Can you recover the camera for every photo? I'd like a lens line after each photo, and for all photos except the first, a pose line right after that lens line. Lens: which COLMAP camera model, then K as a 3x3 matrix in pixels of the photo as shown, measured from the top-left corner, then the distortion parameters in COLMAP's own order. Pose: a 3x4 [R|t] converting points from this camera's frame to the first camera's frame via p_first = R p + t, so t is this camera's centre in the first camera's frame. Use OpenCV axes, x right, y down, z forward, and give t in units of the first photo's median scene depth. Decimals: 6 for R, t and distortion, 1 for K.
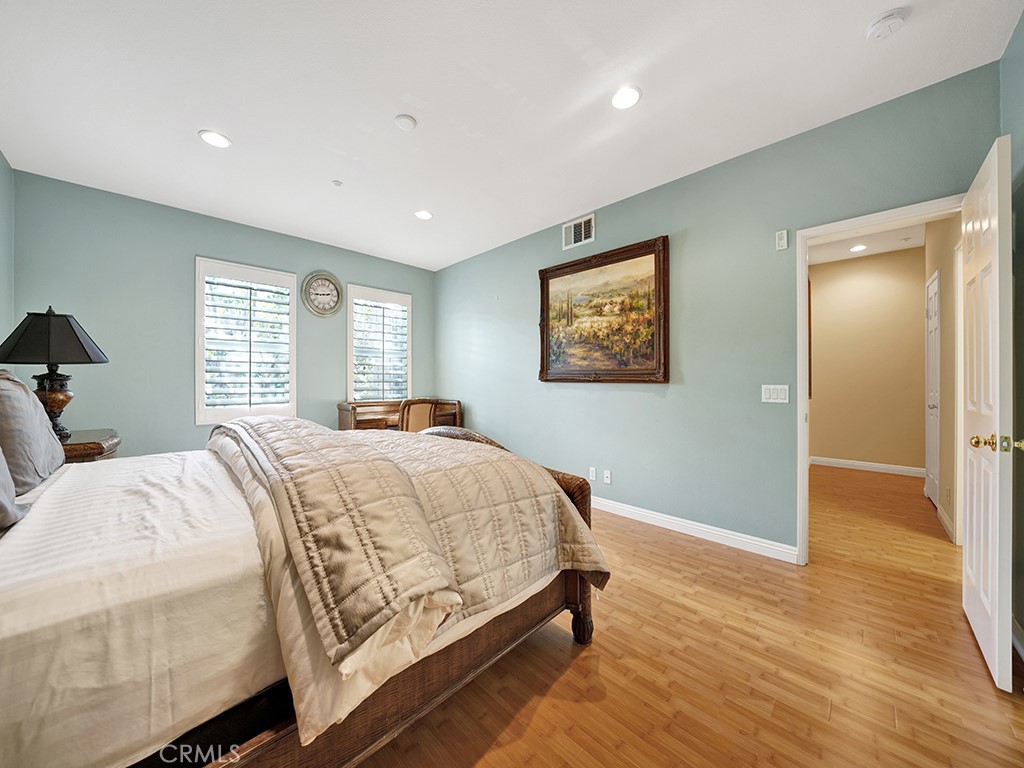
lens RADIAL K [[358.7, 0, 504.6], [0, 358.7, 379.3], [0, 0, 1]] dist [-0.019703, 0.001622]
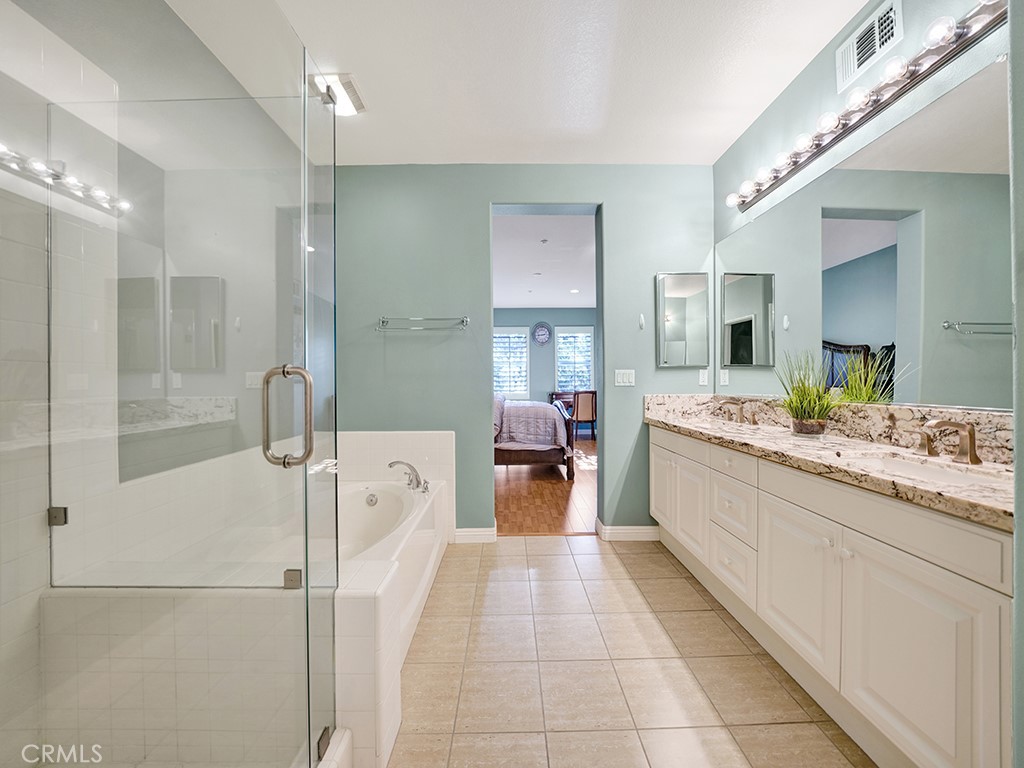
lens RADIAL K [[358.7, 0, 507.9], [0, 358.7, 376.4], [0, 0, 1]] dist [-0.019703, 0.001622]
pose [[0.727680, -0.015361, -0.685745, 0.762248], [0.011175, 0.999882, -0.010540, 0.003011], [0.685826, 0.000007, 0.727766, -0.586524]]
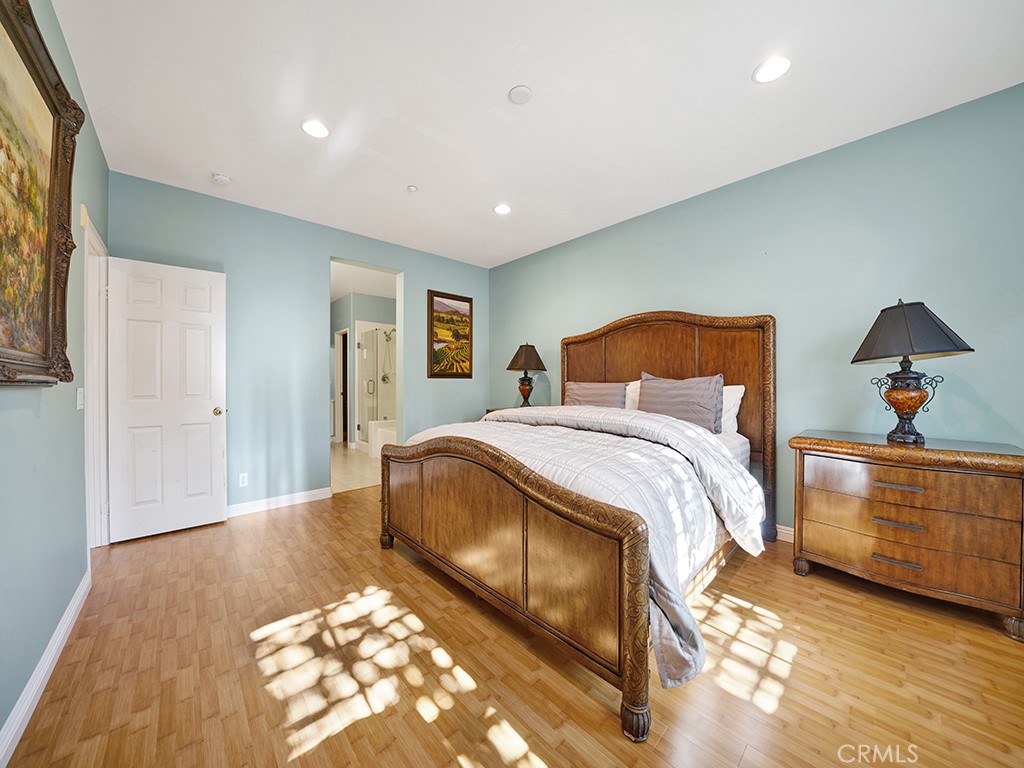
lens RADIAL K [[358.7, 0, 522.8], [0, 358.7, 384.6], [0, 0, 1]] dist [-0.019703, 0.001622]
pose [[-0.999981, 0.006121, 0.000077, -0.169760], [0.006120, 0.999979, -0.002262, 0.009776], [-0.000091, -0.002261, -0.999997, 1.143628]]
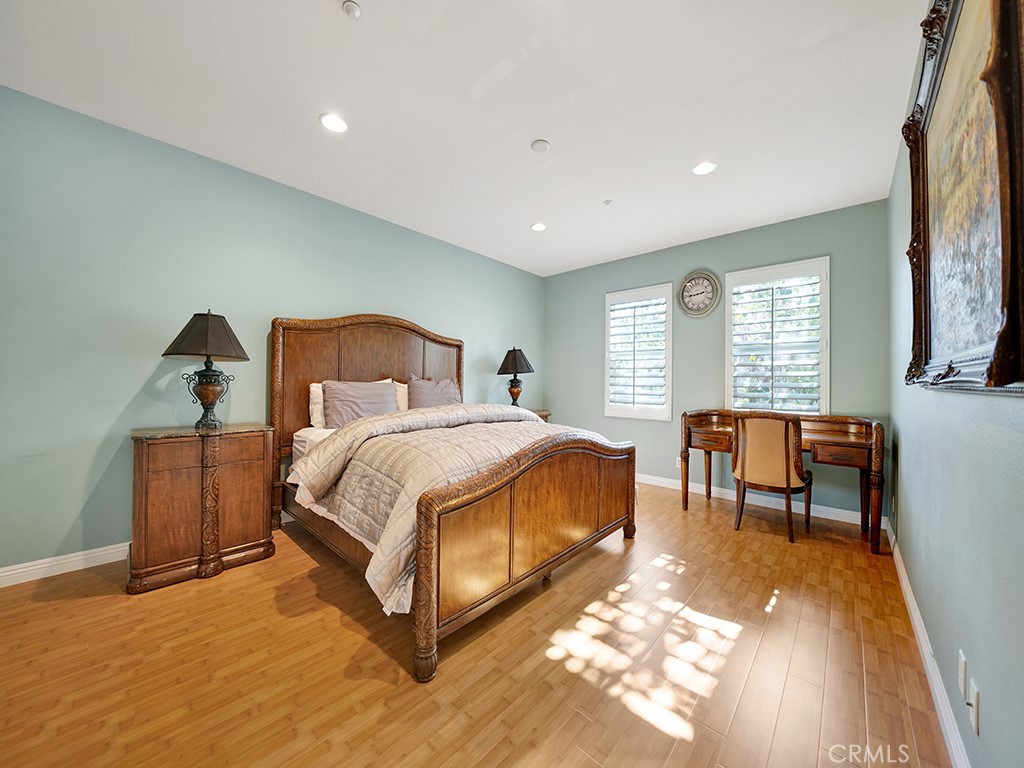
lens RADIAL K [[358.7, 0, 502.2], [0, 358.7, 383.9], [0, 0, 1]] dist [-0.019703, 0.001622]
pose [[0.036890, 0.007280, -0.999293, 0.488748], [-0.007913, 0.999944, 0.006992, 0.000020], [0.999288, 0.007650, 0.036946, 0.511763]]
